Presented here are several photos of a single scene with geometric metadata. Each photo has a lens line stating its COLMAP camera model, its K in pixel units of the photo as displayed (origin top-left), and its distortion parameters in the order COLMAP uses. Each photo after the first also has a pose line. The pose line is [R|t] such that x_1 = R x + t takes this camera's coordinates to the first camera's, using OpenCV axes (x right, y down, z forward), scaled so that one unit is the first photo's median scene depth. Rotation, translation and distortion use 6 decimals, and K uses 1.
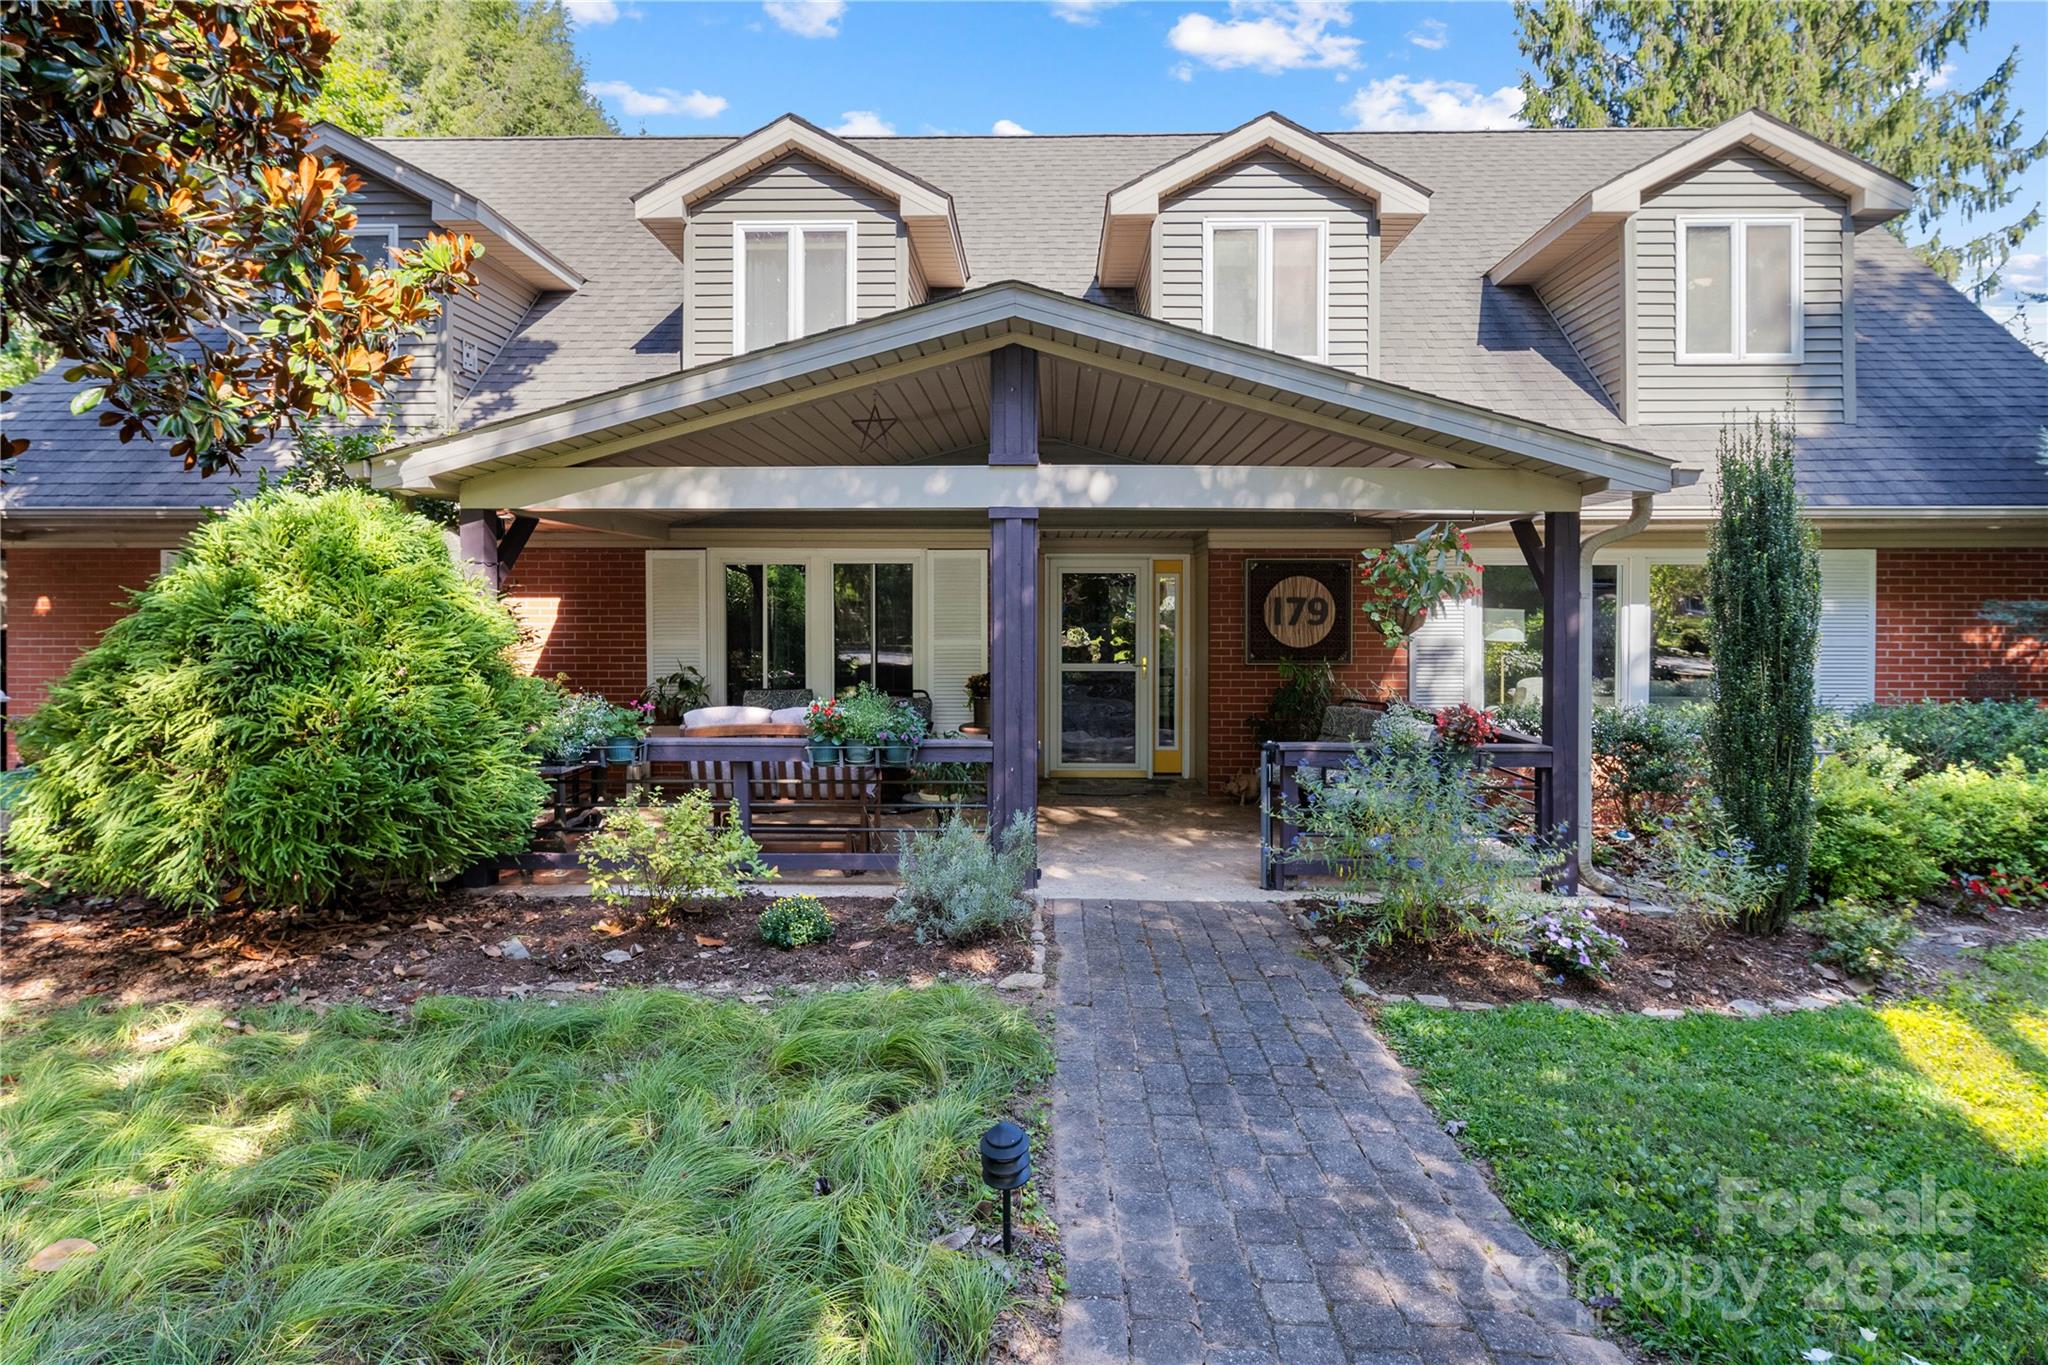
lens RADIAL K [[1075.2, 0, 1026.2], [0, 1075.2, 625.0], [0, 0, 1]] dist [-0.022459, -0.000281]
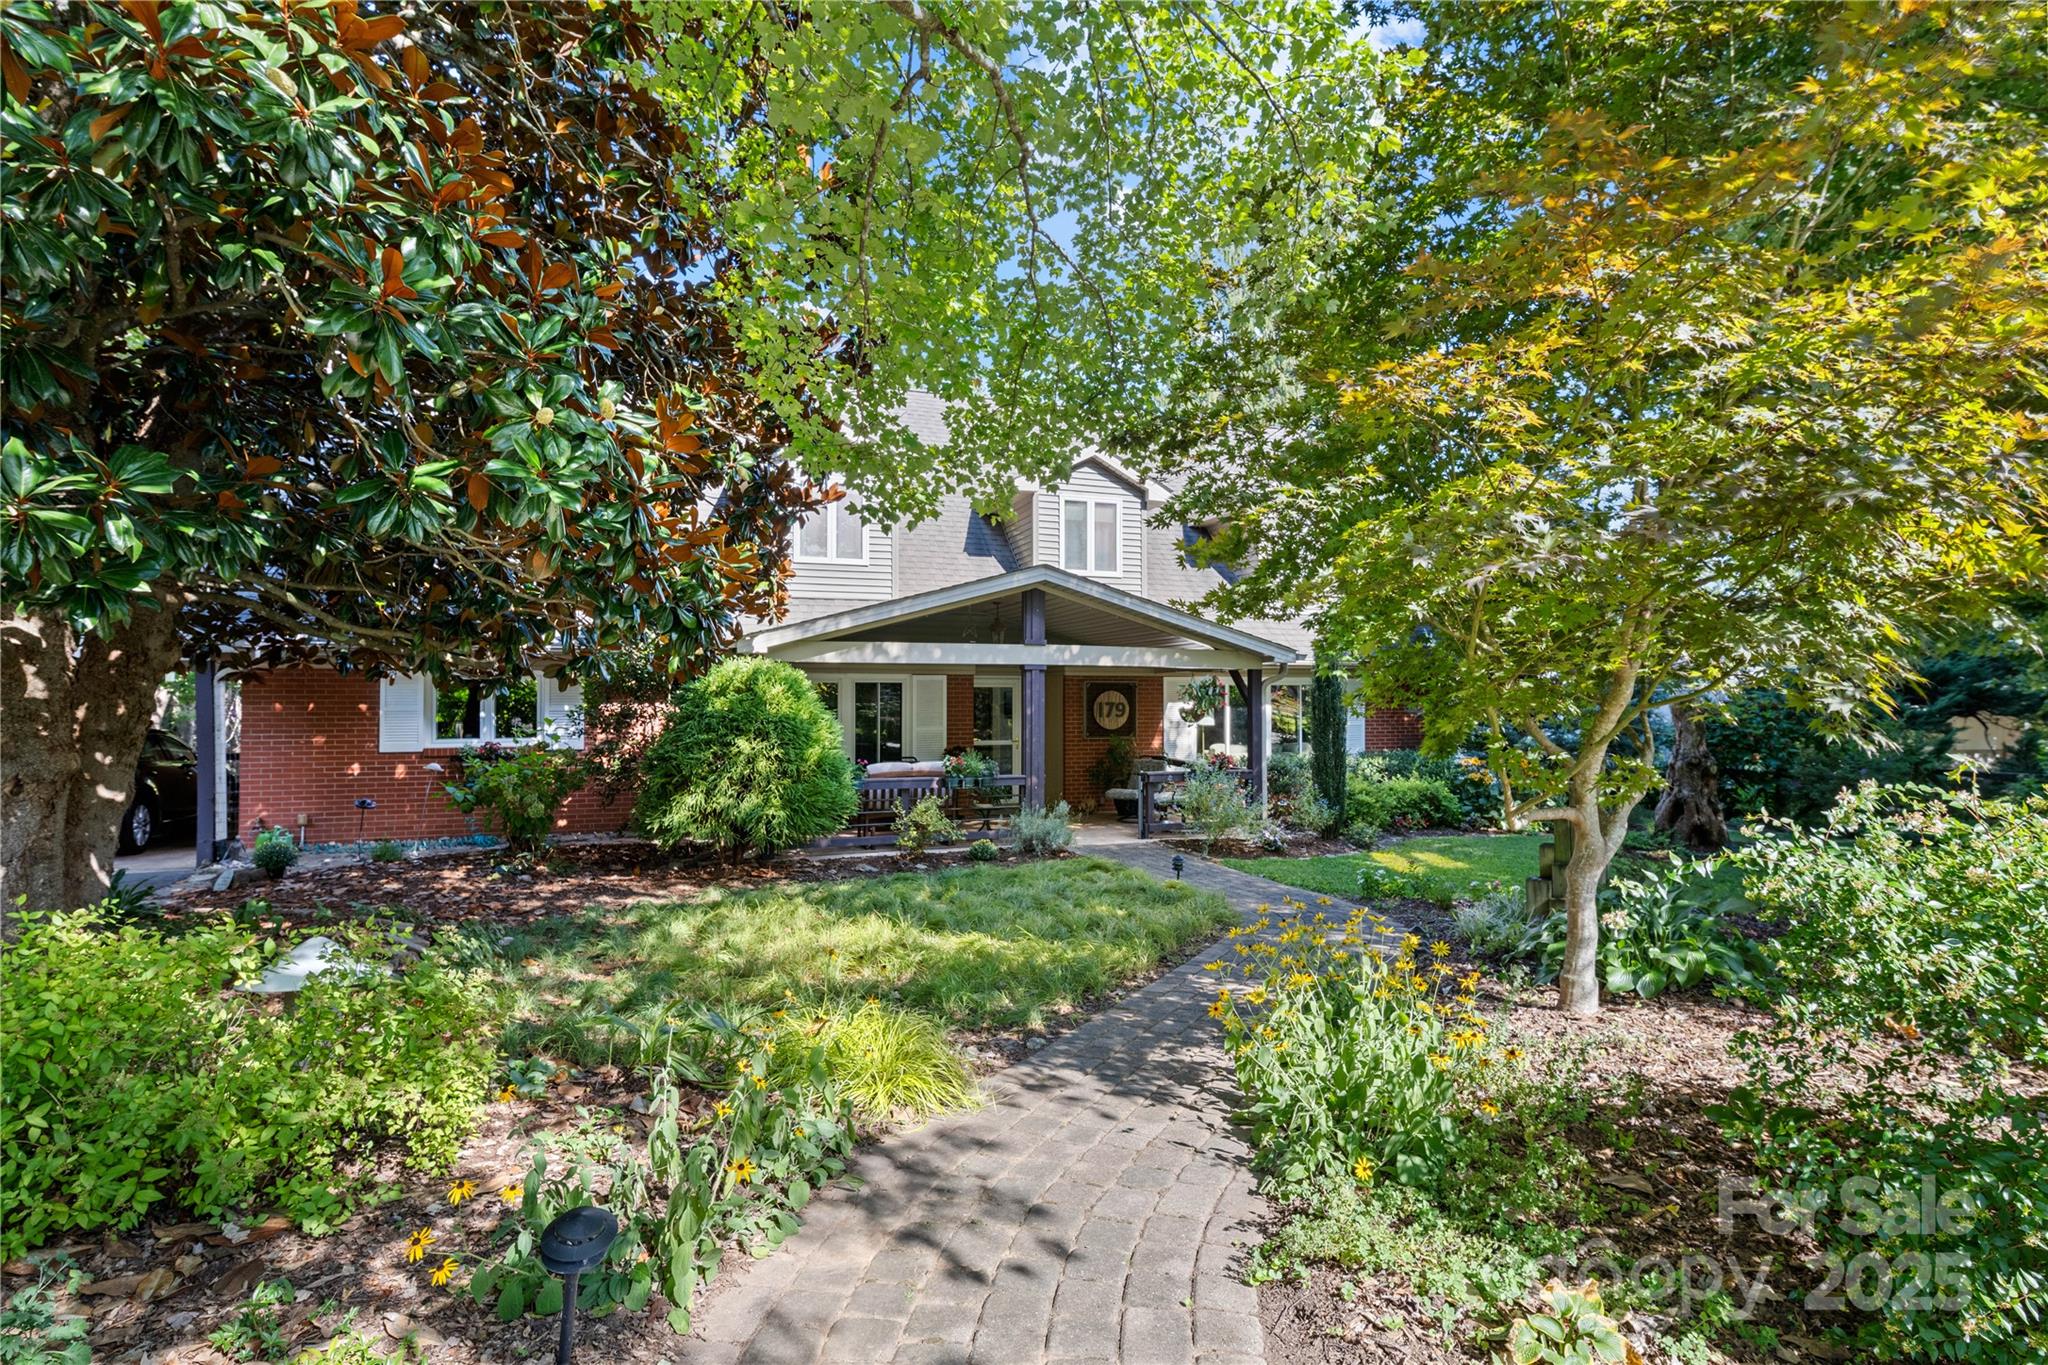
lens RADIAL K [[1067.6, 0, 1024.0], [0, 1067.6, 682.5], [0, 0, 1]] dist [-0.000163, -0.000054]
pose [[0.937306, 0.012401, 0.348287, -0.786440], [-0.001671, 0.999515, -0.031090, -0.004388], [-0.348504, 0.028559, 0.936872, -1.015936]]
